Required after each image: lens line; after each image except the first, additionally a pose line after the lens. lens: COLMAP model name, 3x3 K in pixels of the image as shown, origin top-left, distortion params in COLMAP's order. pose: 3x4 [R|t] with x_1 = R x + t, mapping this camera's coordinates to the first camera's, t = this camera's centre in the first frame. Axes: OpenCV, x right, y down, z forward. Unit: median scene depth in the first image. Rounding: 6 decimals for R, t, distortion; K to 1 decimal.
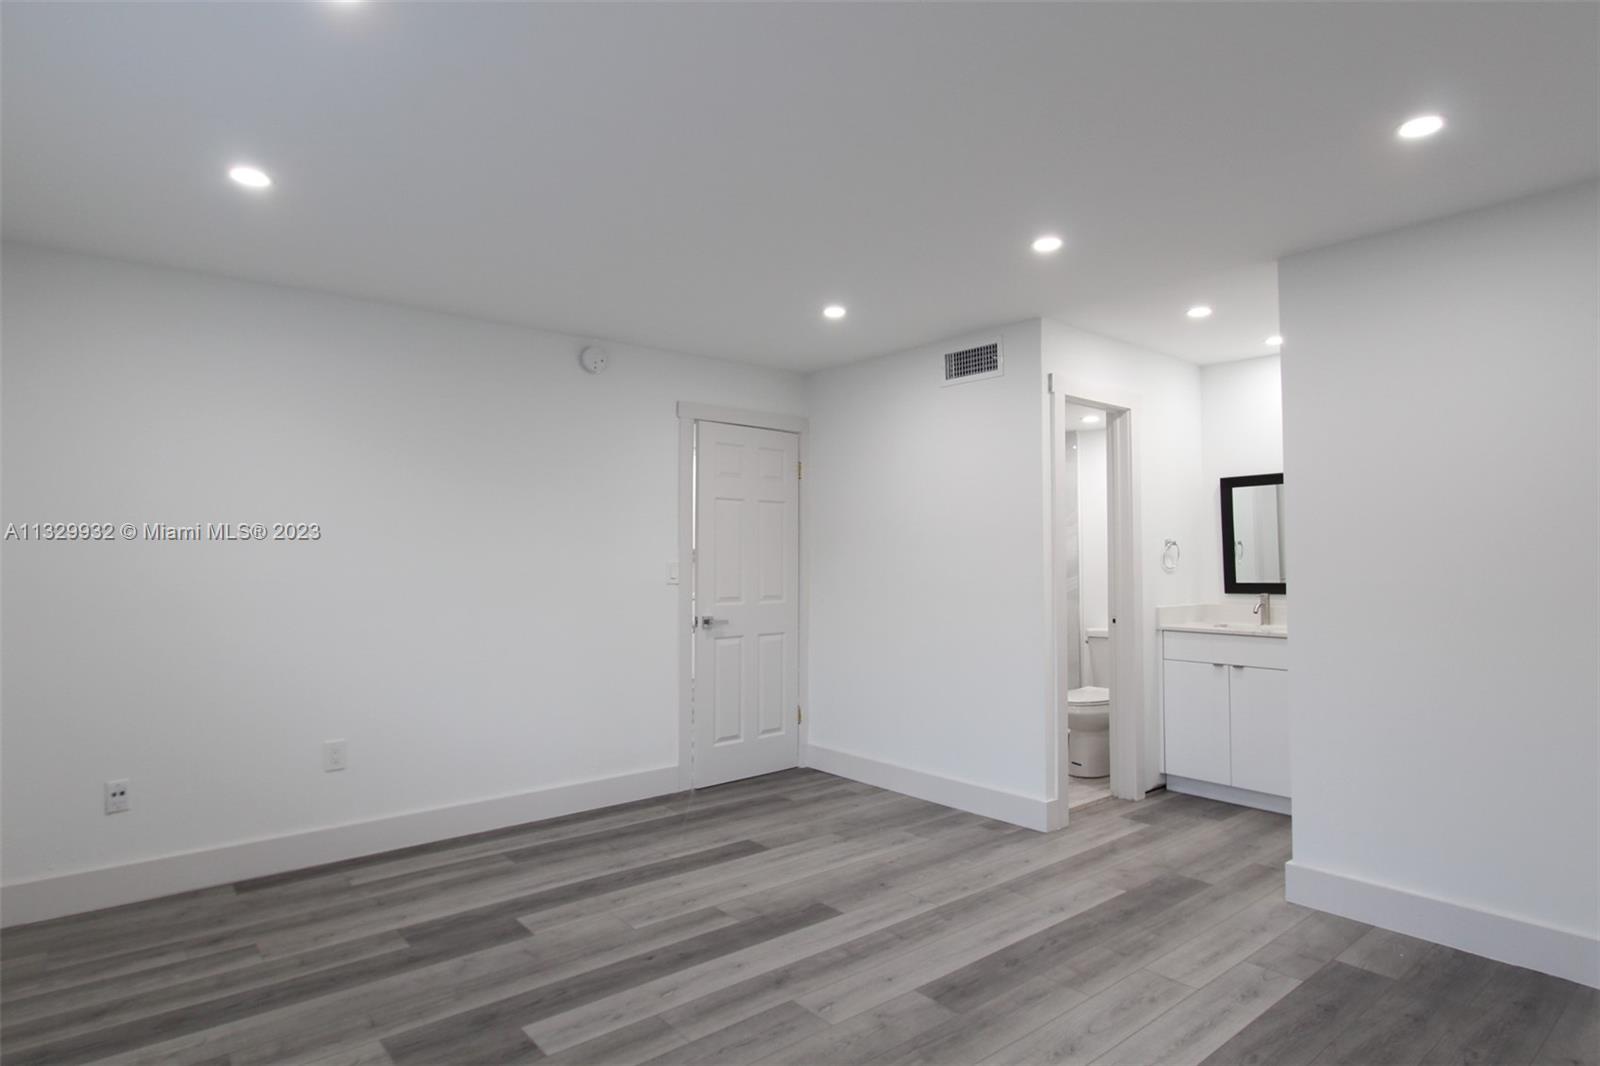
lens RADIAL K [[863.4, 0, 804.1], [0, 863.4, 525.2], [0, 0, 1]] dist [-0.020269, 0.003700]
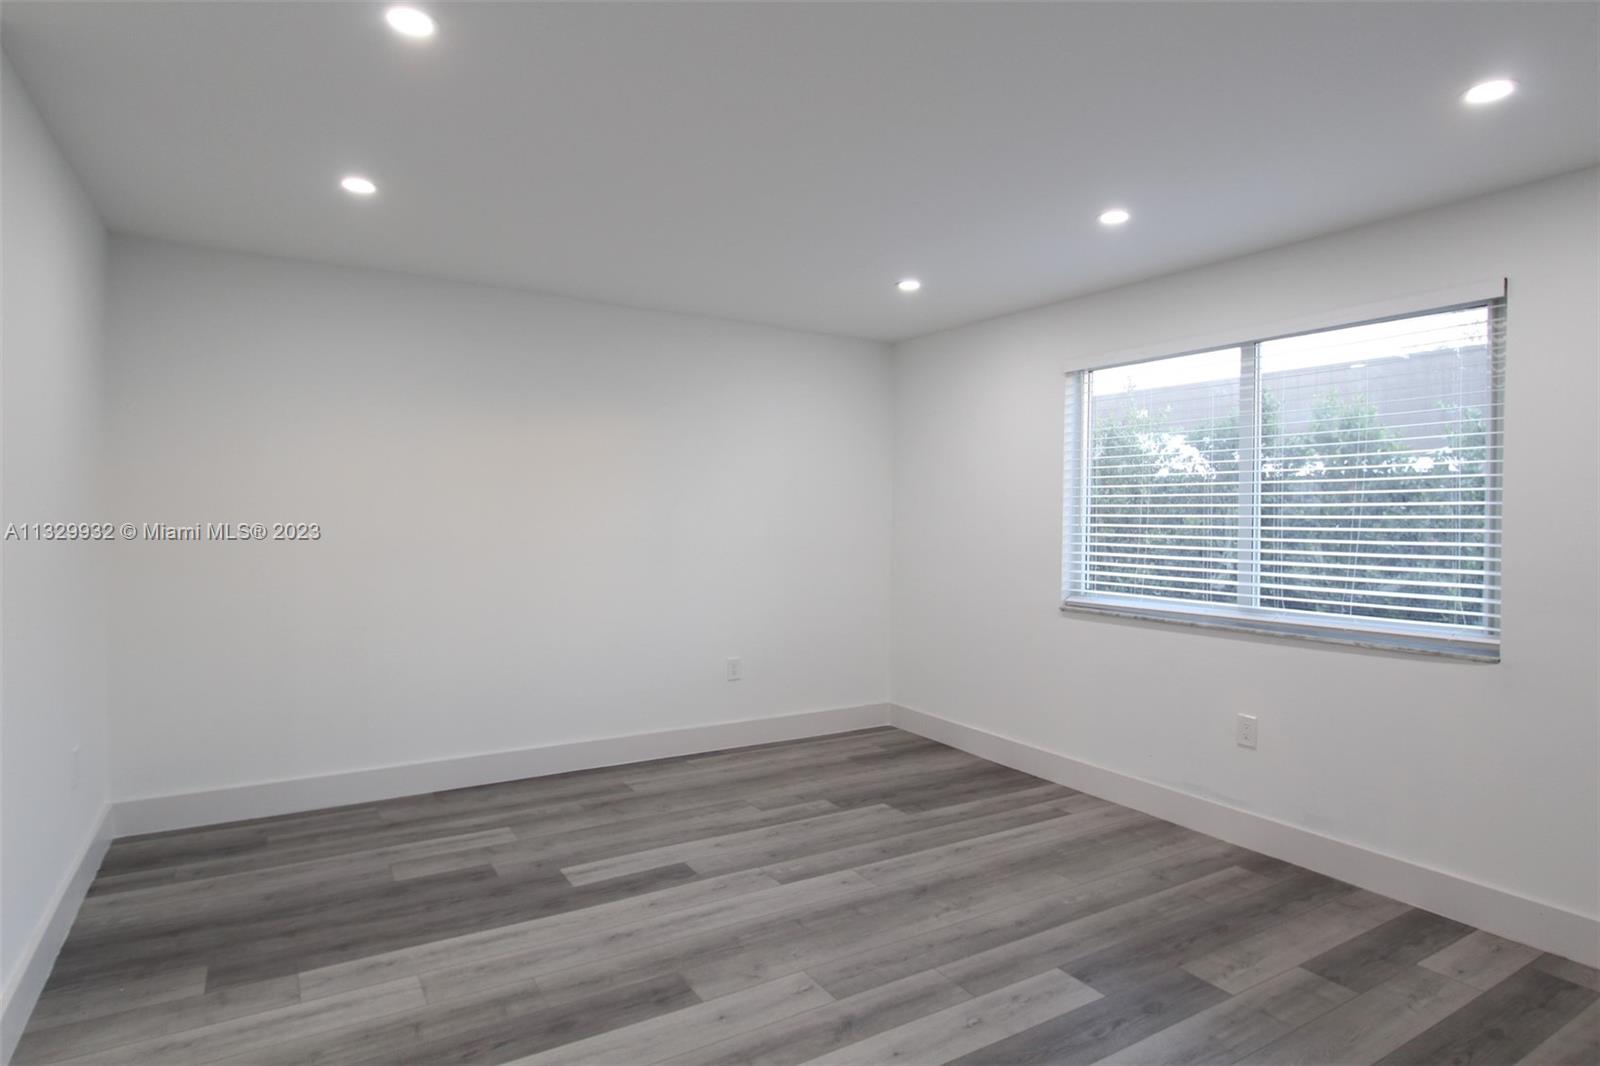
lens RADIAL K [[863.4, 0, 796.3], [0, 863.4, 529.2], [0, 0, 1]] dist [-0.020269, 0.003700]
pose [[-0.988493, -0.011064, 0.150862, -0.109035], [-0.014594, 0.999644, -0.022314, 0.055527], [-0.150561, -0.024259, -0.988303, 1.995469]]
